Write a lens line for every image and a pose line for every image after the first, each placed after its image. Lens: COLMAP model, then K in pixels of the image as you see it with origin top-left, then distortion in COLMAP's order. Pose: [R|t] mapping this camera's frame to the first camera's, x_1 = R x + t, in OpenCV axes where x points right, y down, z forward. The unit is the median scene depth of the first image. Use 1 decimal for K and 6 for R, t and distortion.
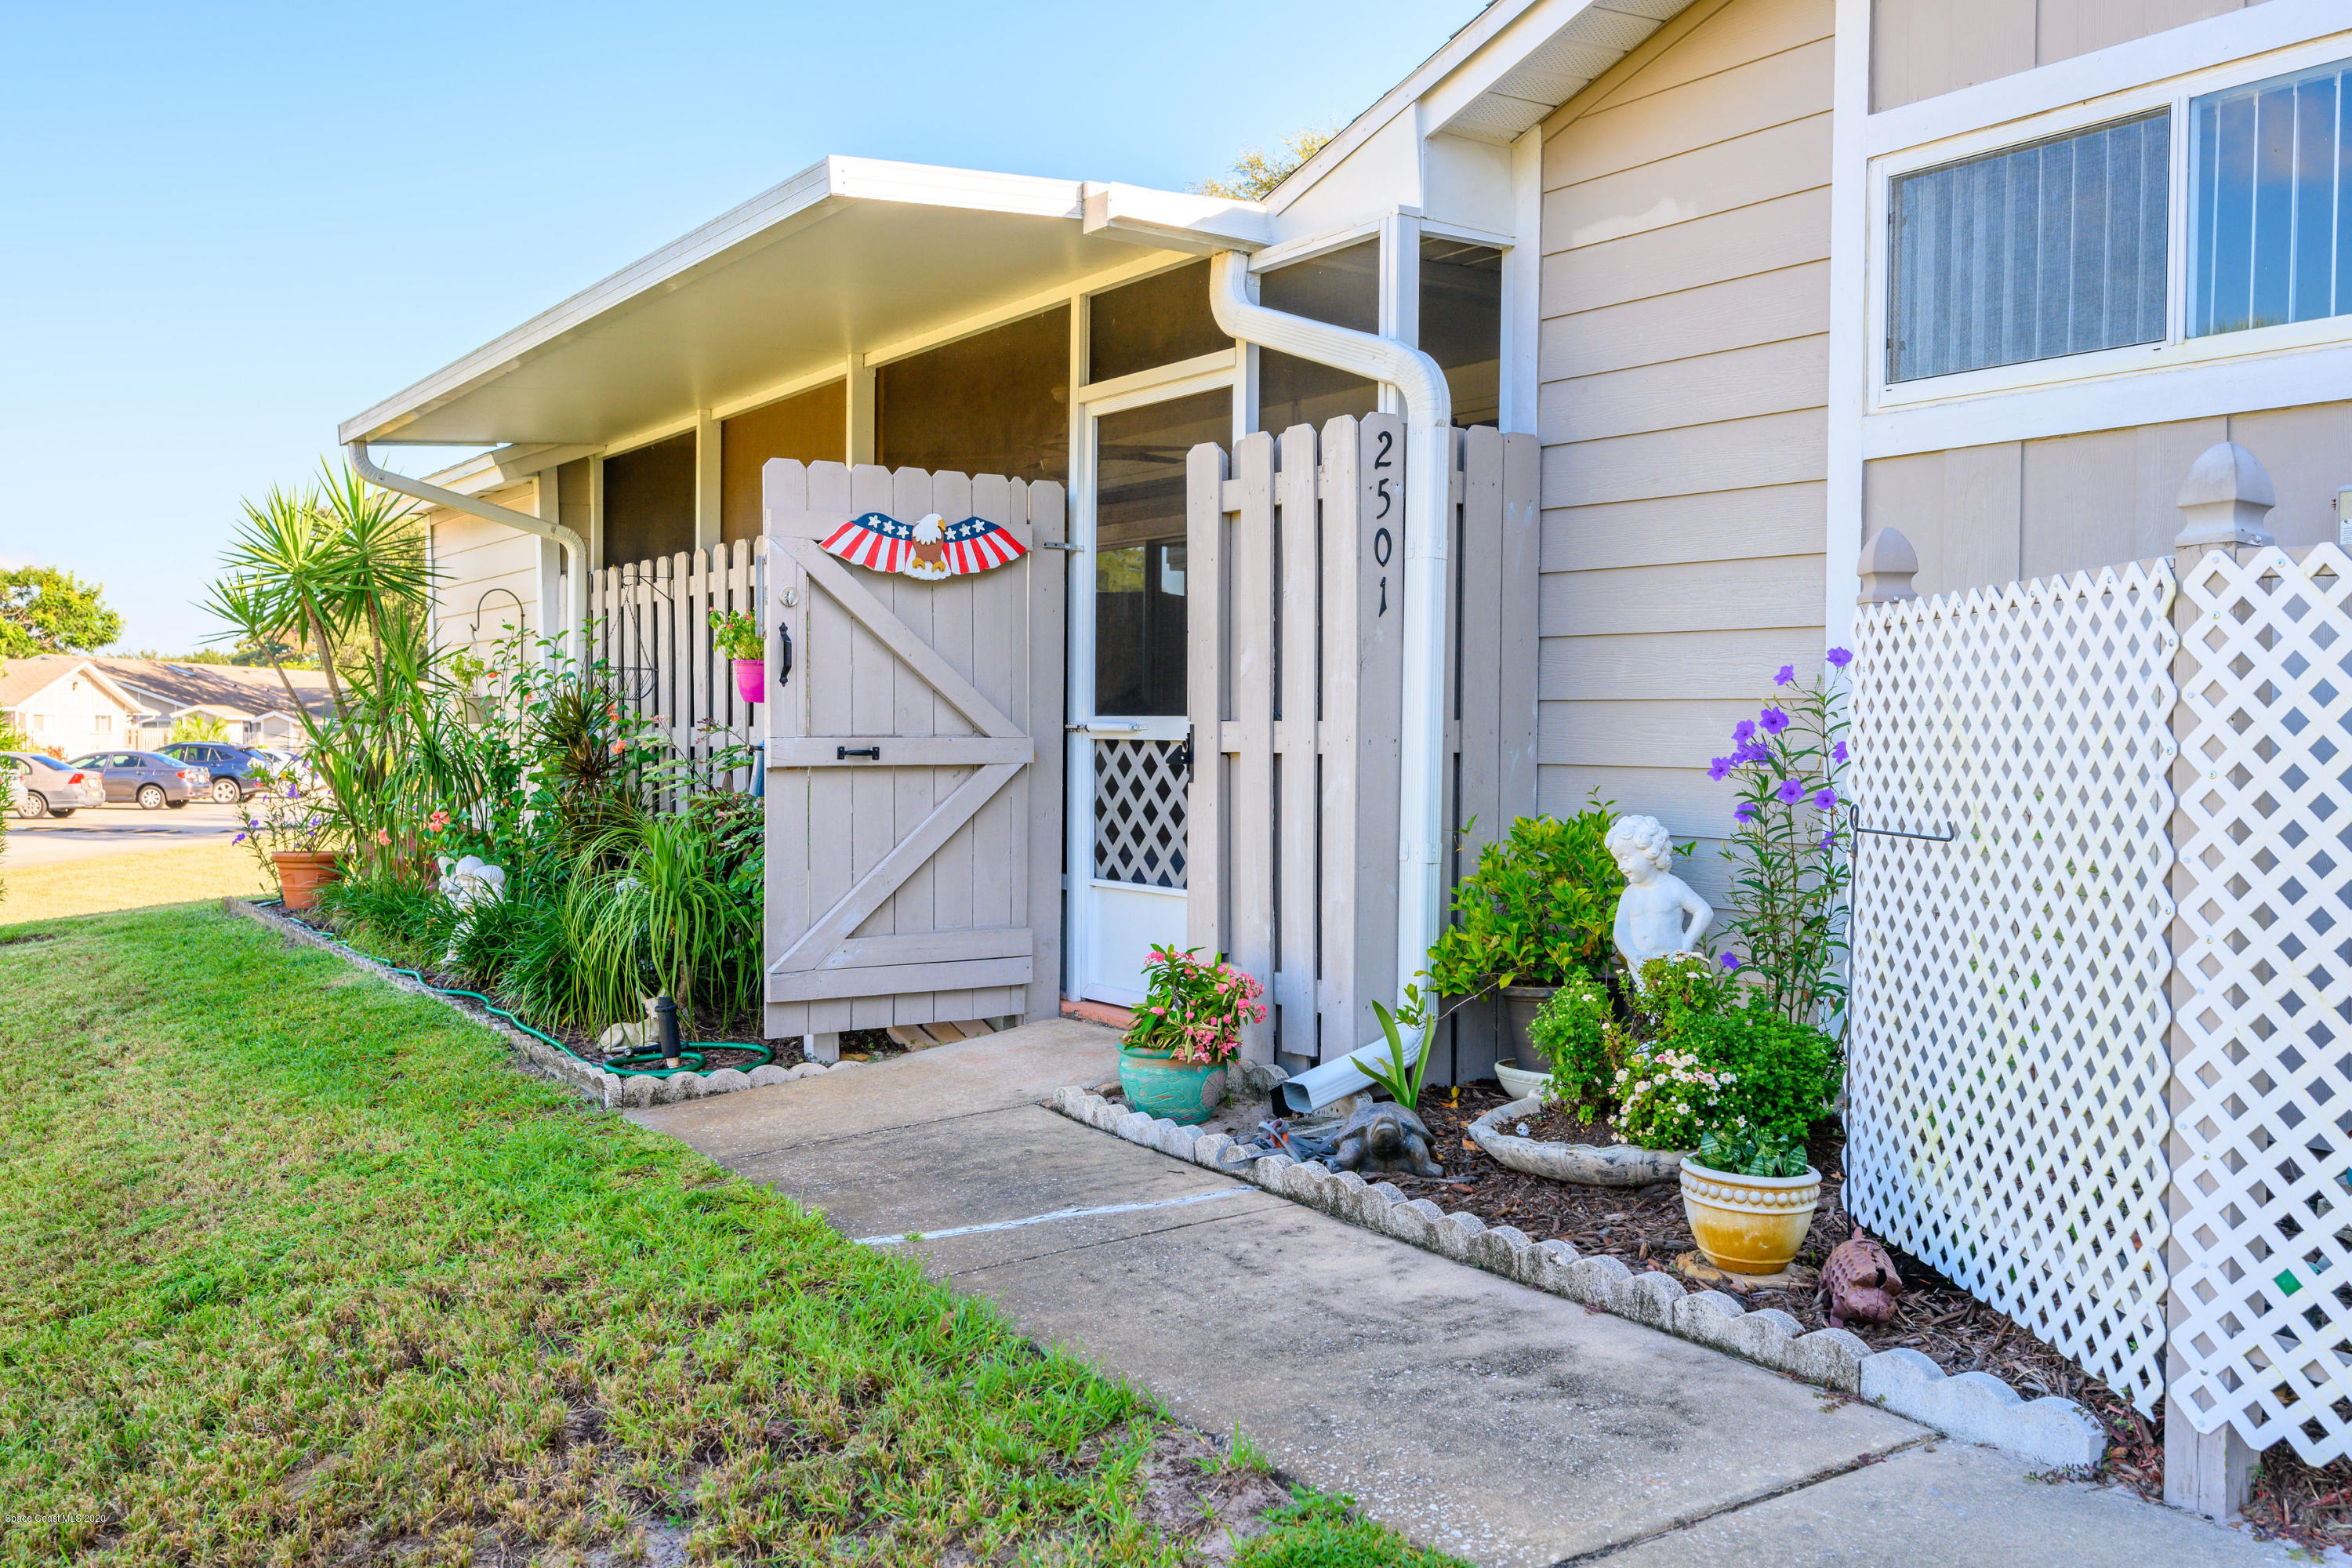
lens RADIAL K [[1946.0, 0, 1176.0], [0, 1946.0, 784.0], [0, 0, 1]] dist [-0.001466, 0.005848]
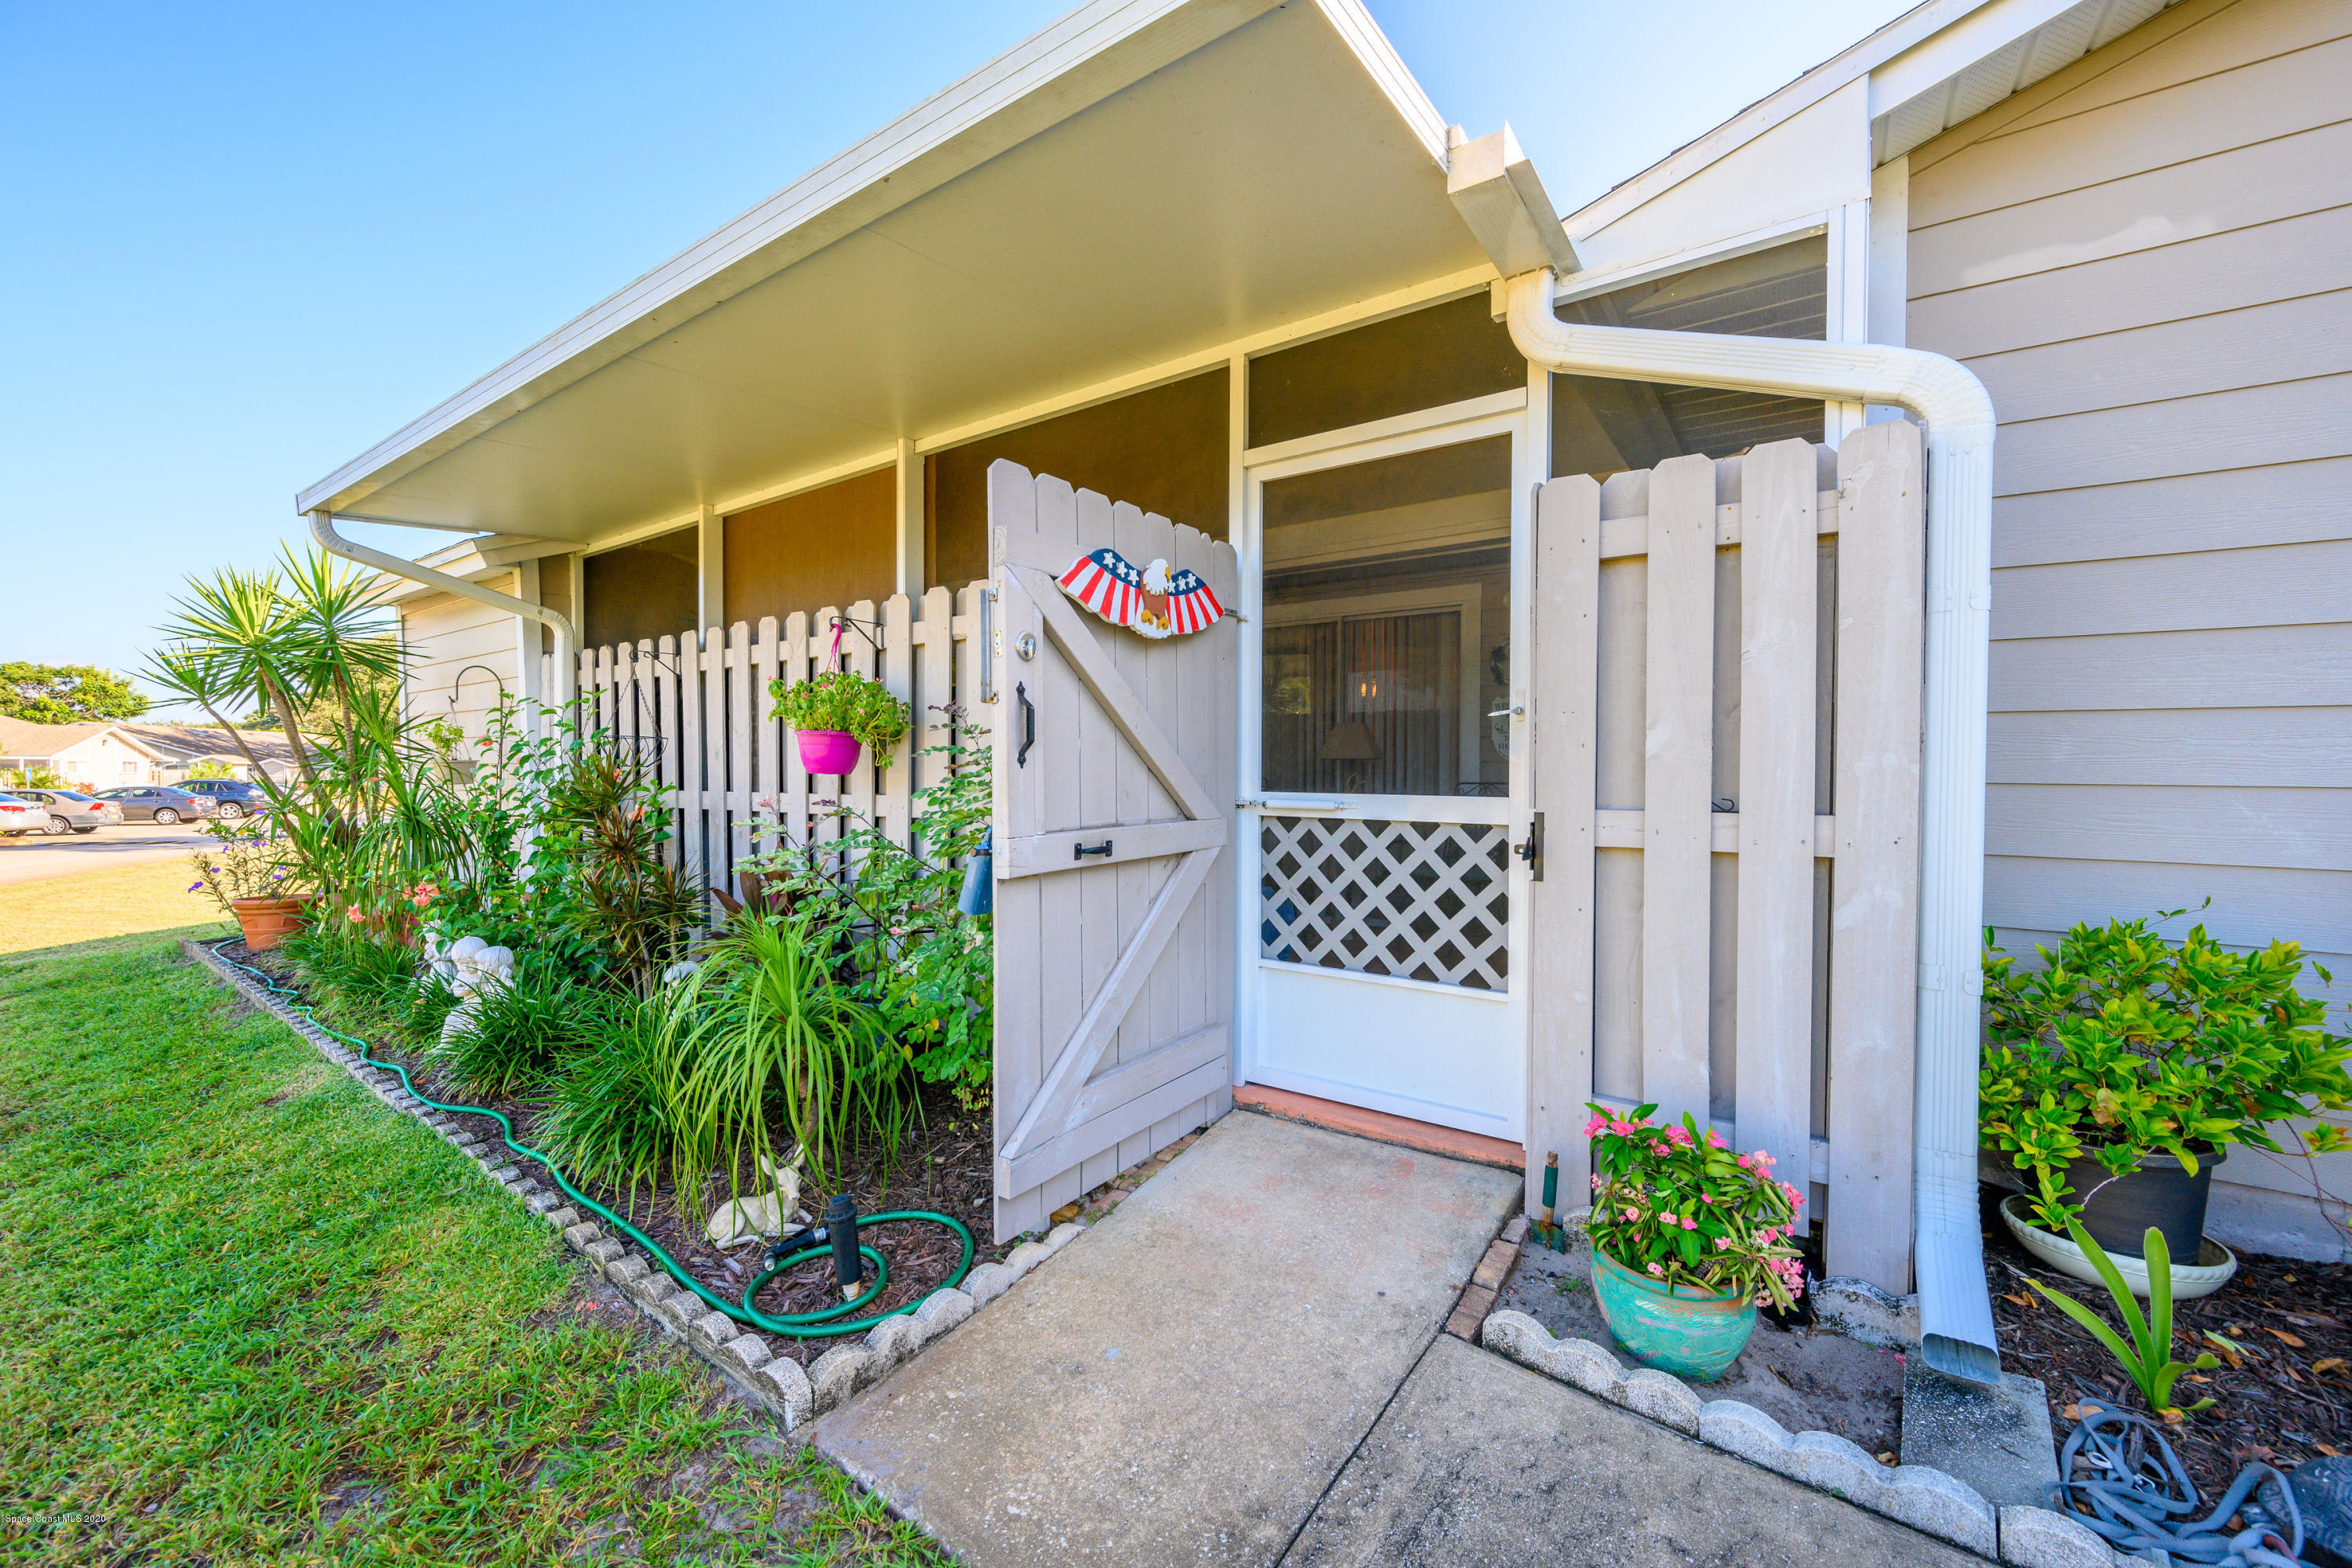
lens RADIAL K [[924.5, 0, 1176.0], [0, 924.5, 784.0], [0, 0, 1]] dist [-0.000857, -0.000481]
pose [[0.942889, -0.012445, 0.332875, -0.222544], [0.014691, 0.999883, -0.004231, -0.035325], [-0.332783, 0.008880, 0.942962, 0.548996]]
